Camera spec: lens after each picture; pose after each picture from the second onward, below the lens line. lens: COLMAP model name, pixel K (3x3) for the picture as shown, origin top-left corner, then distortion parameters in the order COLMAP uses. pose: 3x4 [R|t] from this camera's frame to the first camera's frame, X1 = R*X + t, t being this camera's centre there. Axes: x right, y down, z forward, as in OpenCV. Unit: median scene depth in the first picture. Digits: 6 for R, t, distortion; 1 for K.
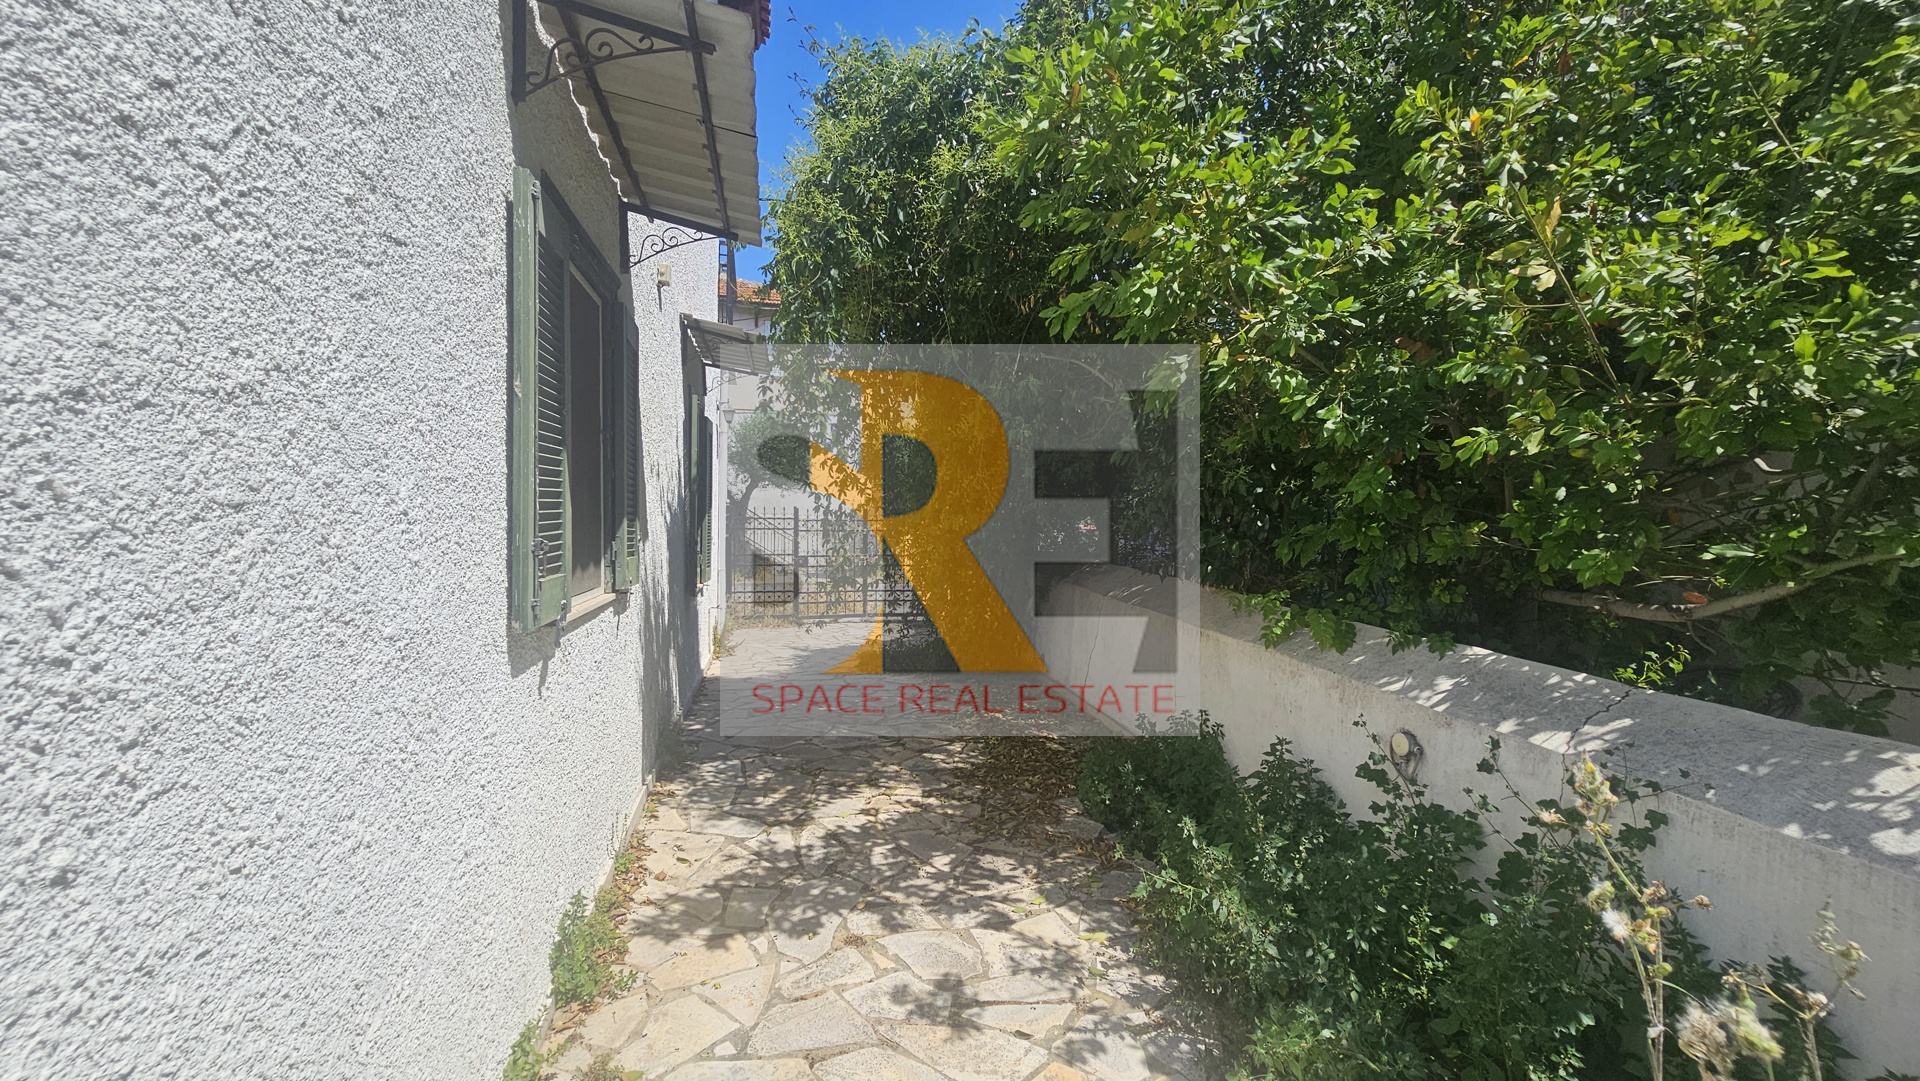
lens RADIAL K [[783.6, 0, 965.3], [0, 783.6, 540.8], [0, 0, 1]] dist [-0.002531, 0.000059]
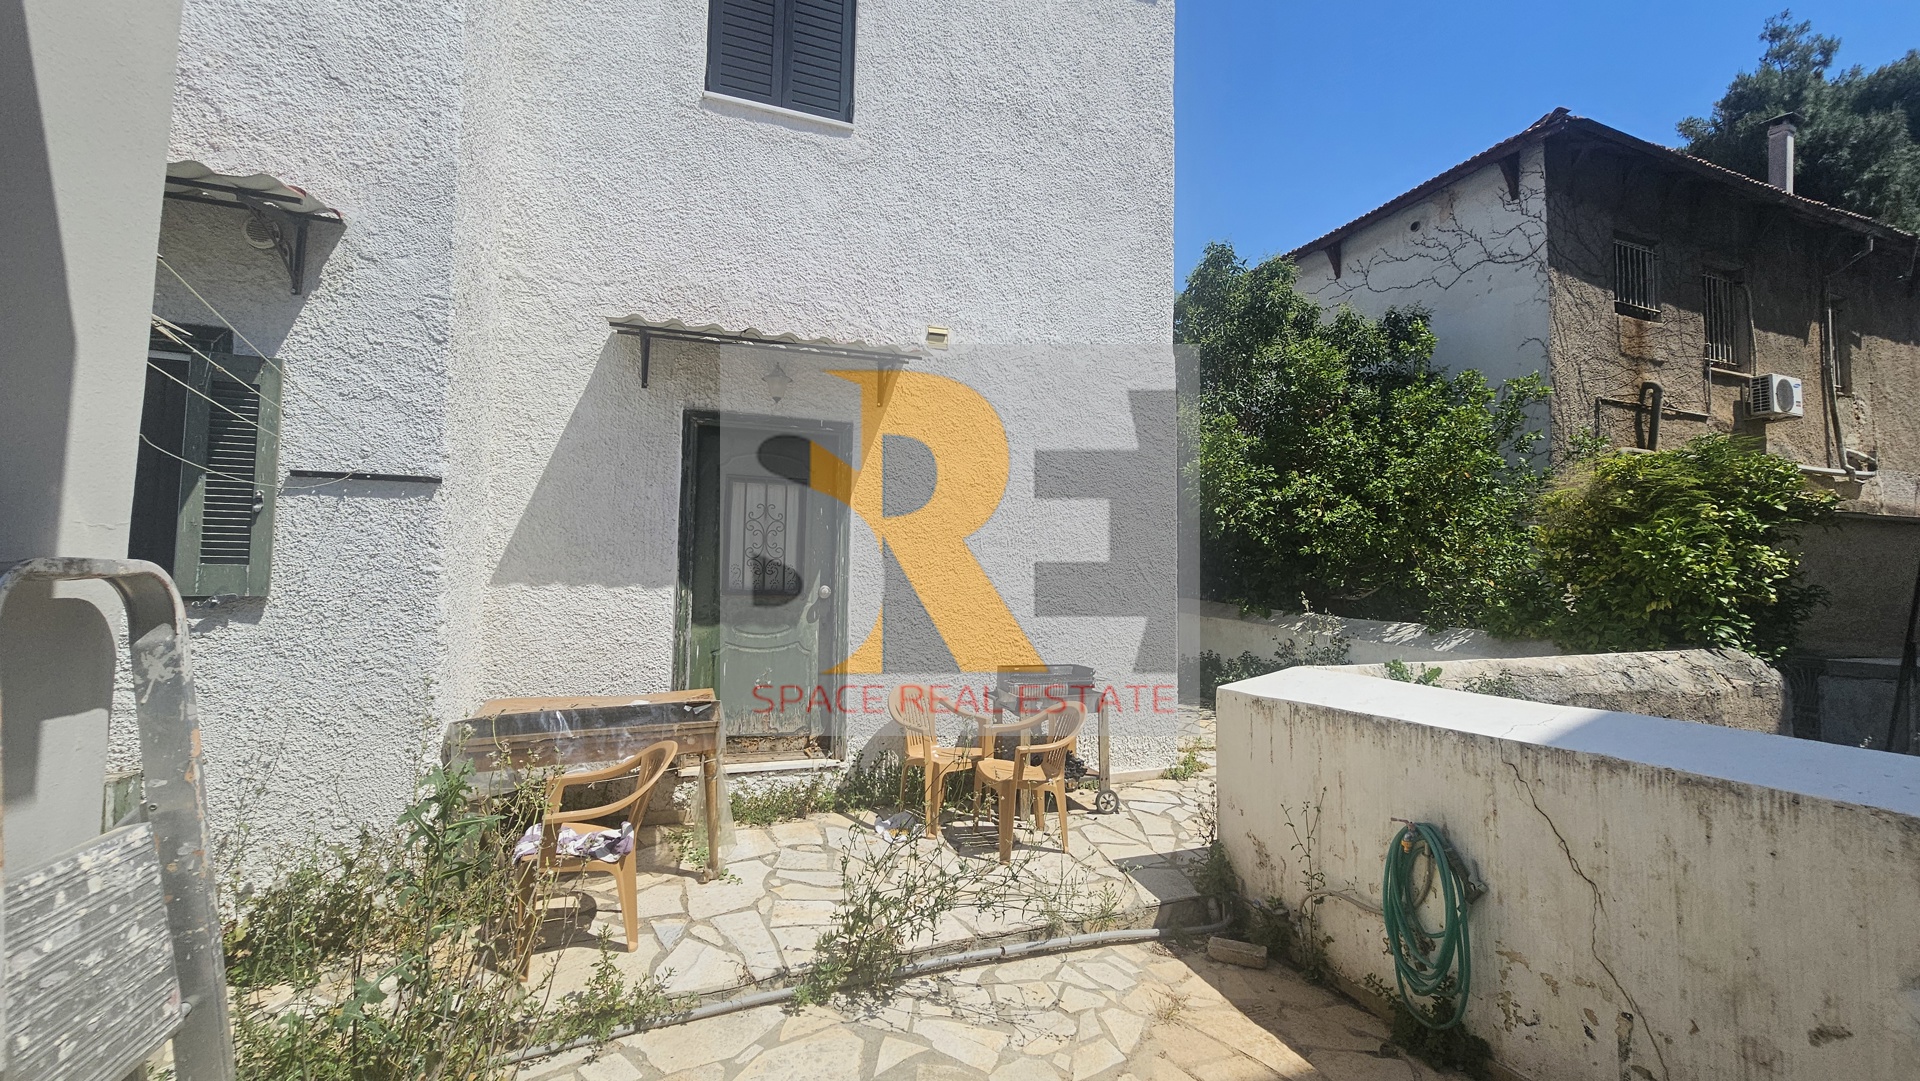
lens RADIAL K [[783.6, 0, 962.5], [0, 783.6, 538.5], [0, 0, 1]] dist [-0.002531, 0.000059]
pose [[0.993254, 0.014986, 0.114986, -1.105331], [-0.006443, 0.997214, -0.074317, 0.084777], [-0.115779, 0.073075, 0.990583, -1.990935]]
